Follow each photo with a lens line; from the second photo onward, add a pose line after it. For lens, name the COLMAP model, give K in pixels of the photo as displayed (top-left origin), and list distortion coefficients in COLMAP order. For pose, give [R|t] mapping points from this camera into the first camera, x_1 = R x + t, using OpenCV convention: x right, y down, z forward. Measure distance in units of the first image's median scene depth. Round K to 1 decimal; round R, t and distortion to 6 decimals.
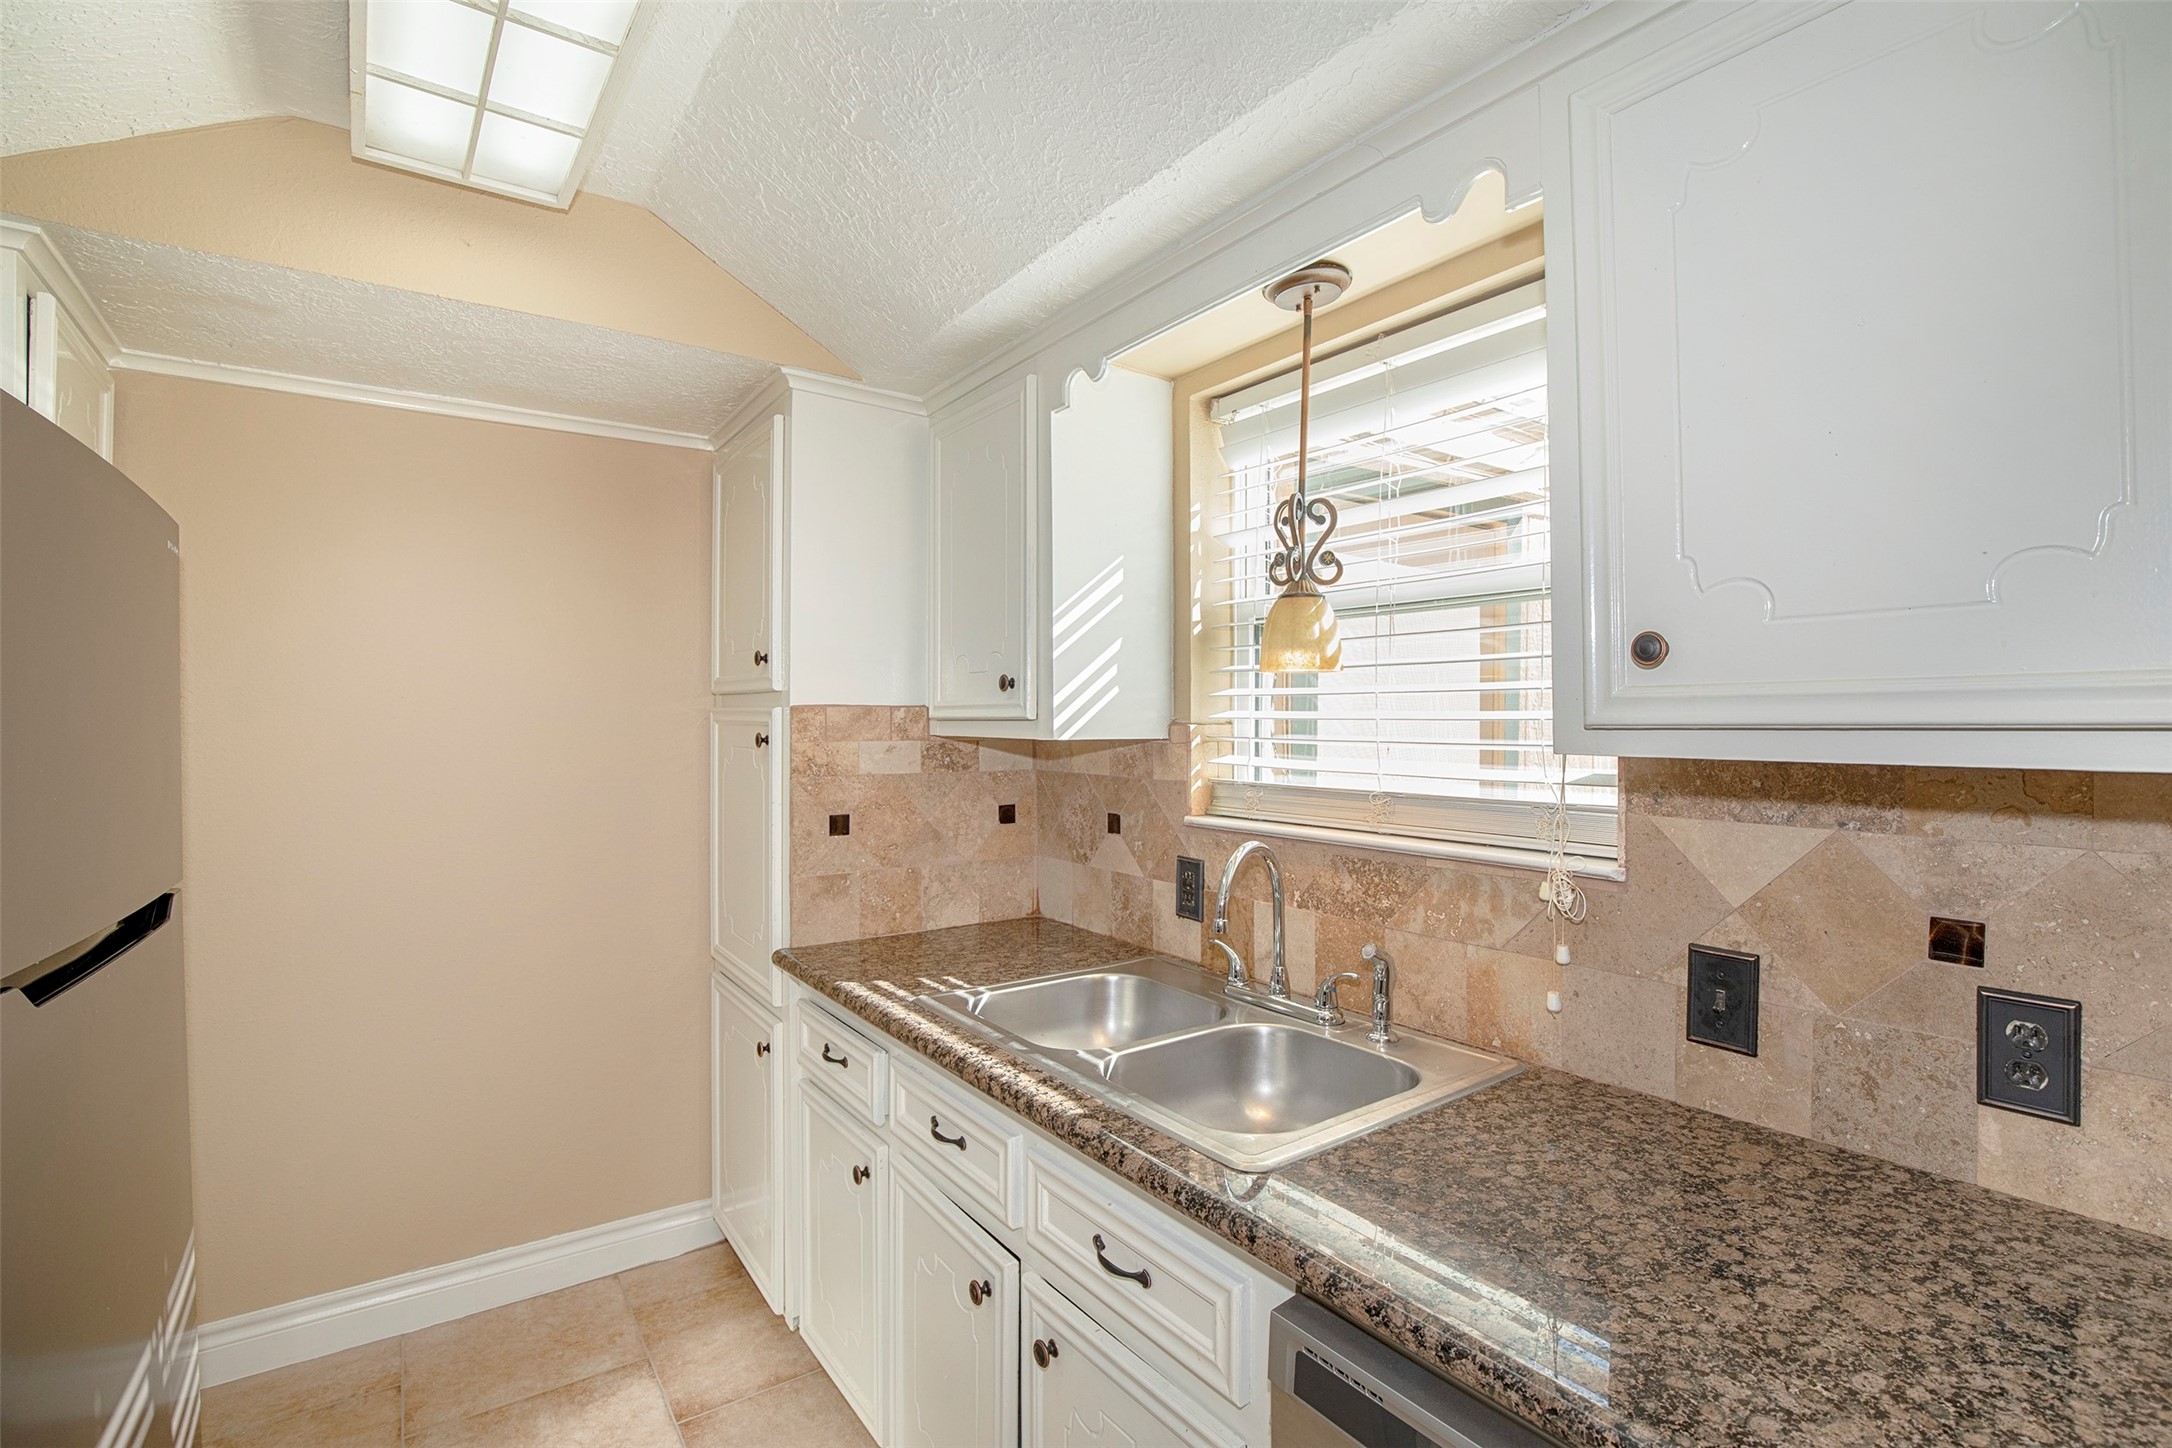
lens RADIAL K [[993.5, 0, 1075.1], [0, 993.5, 719.1], [0, 0, 1]] dist [-0.033835, 0.007125]
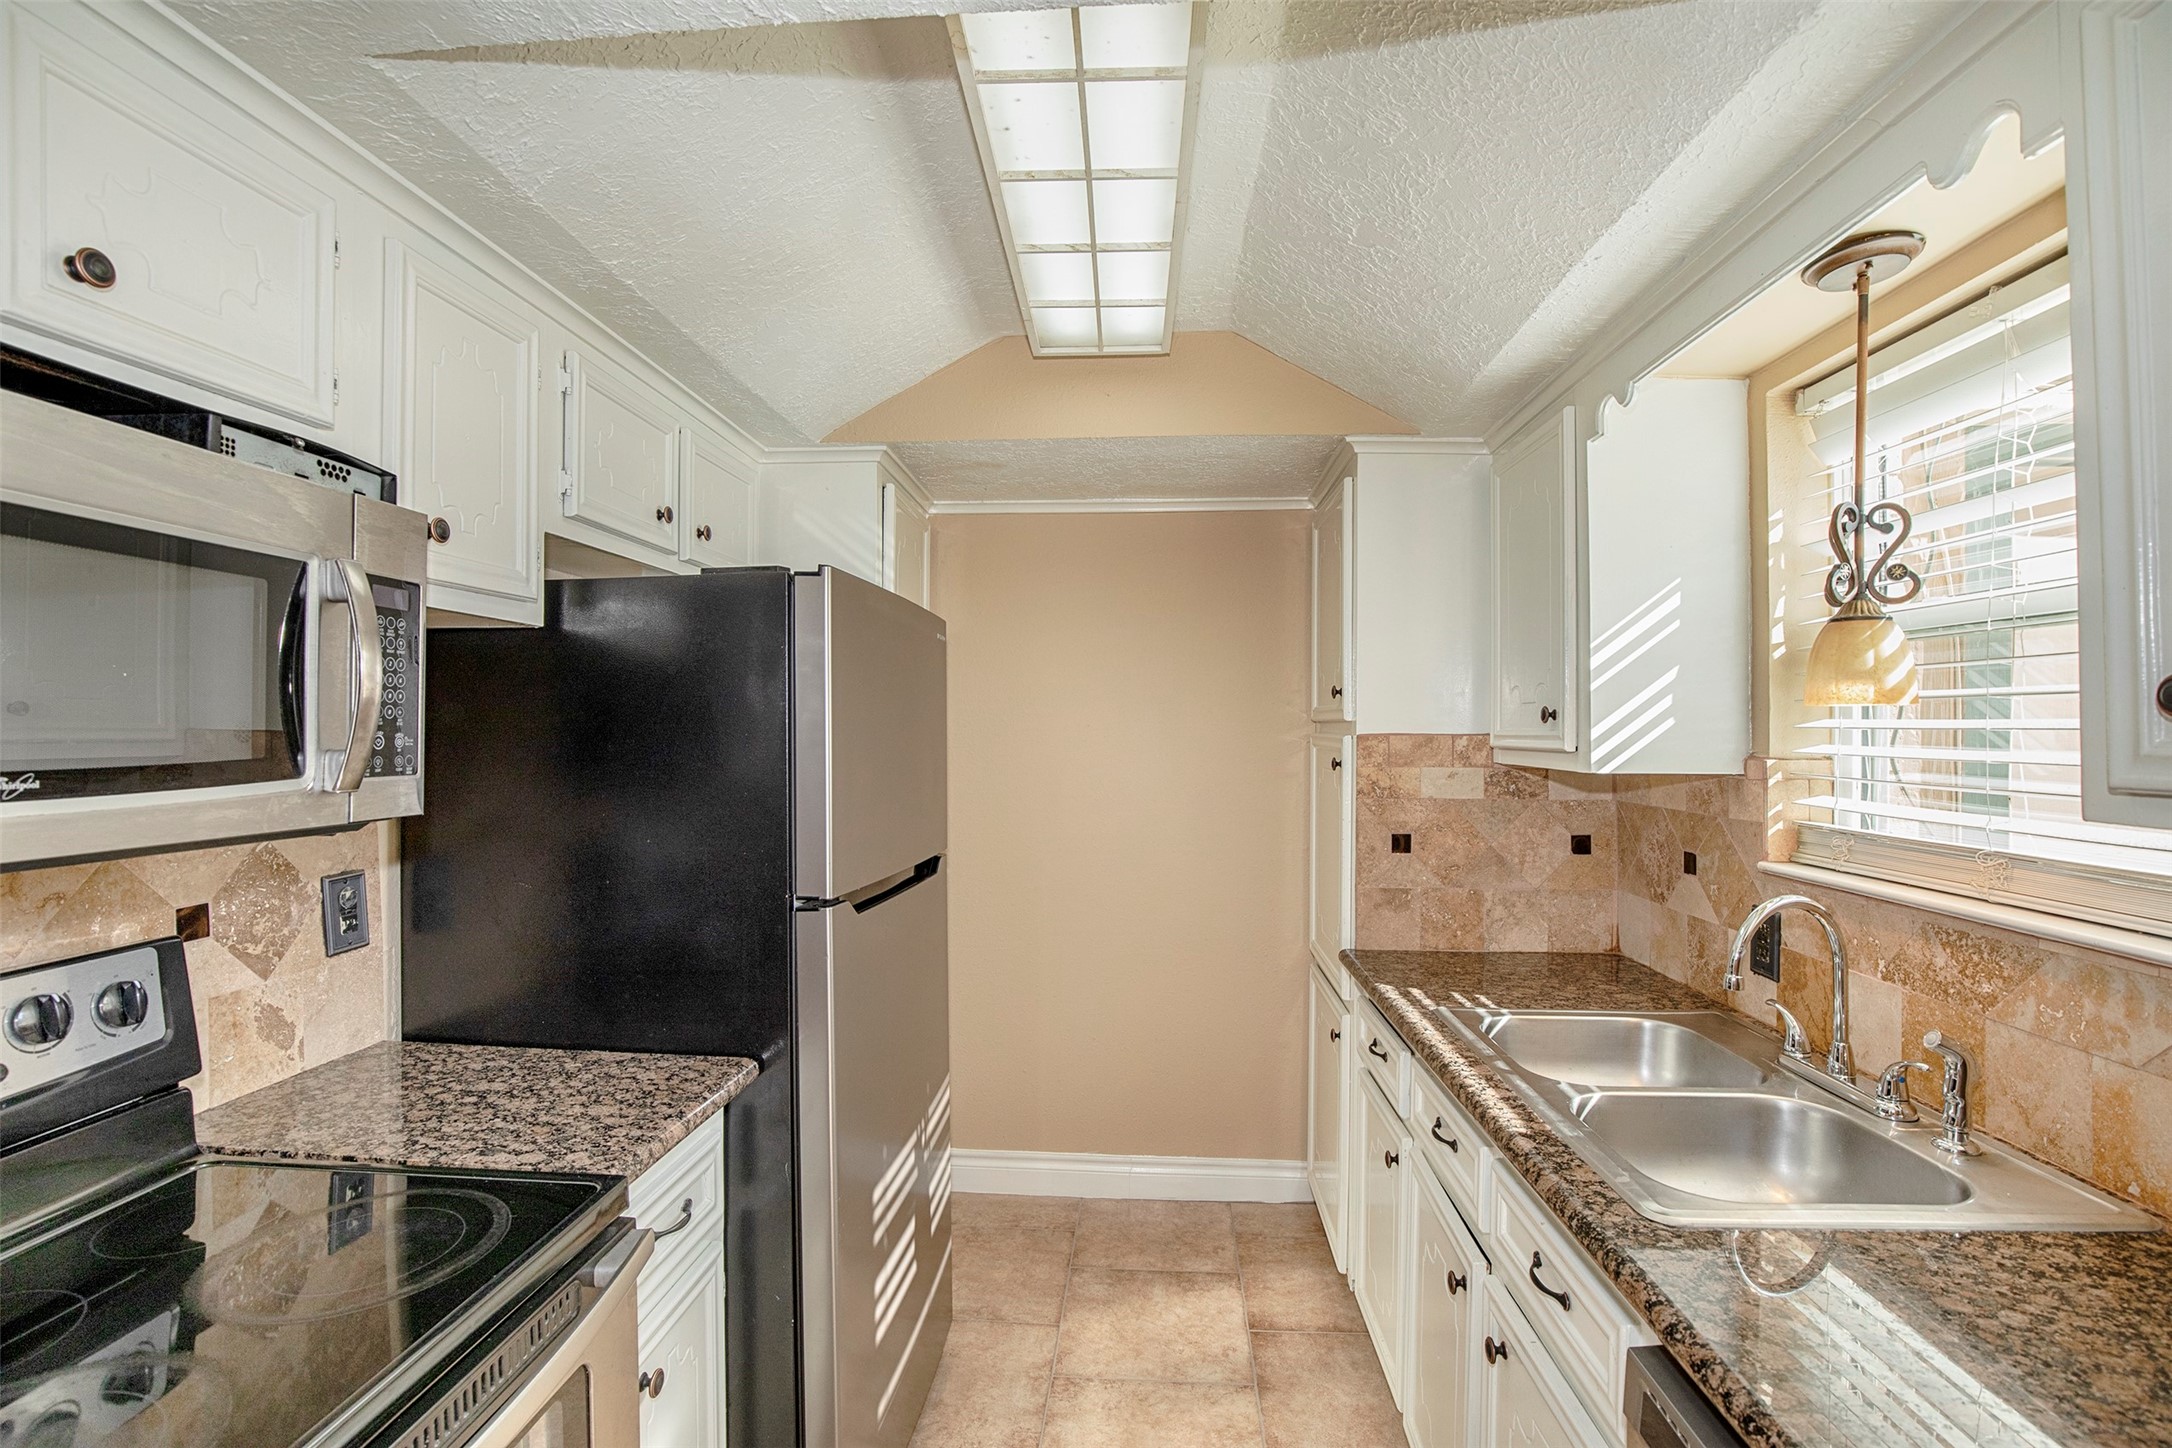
lens RADIAL K [[993.5, 0, 1075.1], [0, 993.5, 719.1], [0, 0, 1]] dist [-0.033835, 0.007125]
pose [[0.770536, -0.003646, -0.637386, 0.223348], [-0.002229, 0.999962, -0.008414, -0.025101], [0.637392, 0.007904, 0.770499, -0.088088]]
